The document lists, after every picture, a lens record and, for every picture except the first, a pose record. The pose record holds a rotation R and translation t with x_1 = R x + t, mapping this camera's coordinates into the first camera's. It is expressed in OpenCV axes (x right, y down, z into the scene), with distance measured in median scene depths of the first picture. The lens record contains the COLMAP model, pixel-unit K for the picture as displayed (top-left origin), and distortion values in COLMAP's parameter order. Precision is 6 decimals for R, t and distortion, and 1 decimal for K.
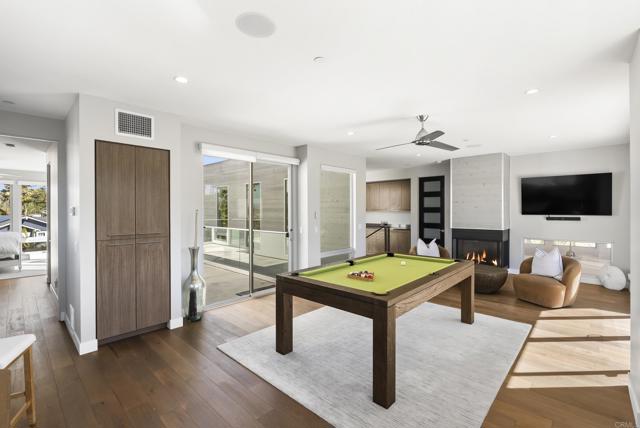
lens RADIAL K [[290.7, 0, 319.3], [0, 290.7, 212.7], [0, 0, 1]] dist [0.000550, 0.000630]
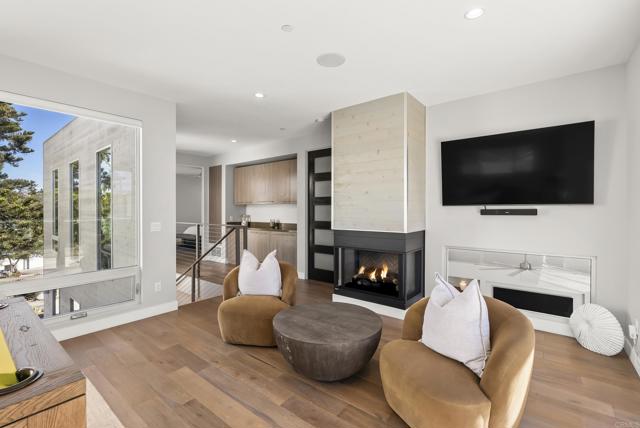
lens RADIAL K [[290.7, 0, 320.5], [0, 290.7, 213.4], [0, 0, 1]] dist [0.000550, 0.000630]
pose [[0.996690, 0.001297, 0.081284, 0.433168], [-0.001341, 0.999999, 0.000477, 0.023112], [-0.081284, -0.000584, 0.996691, 0.473133]]
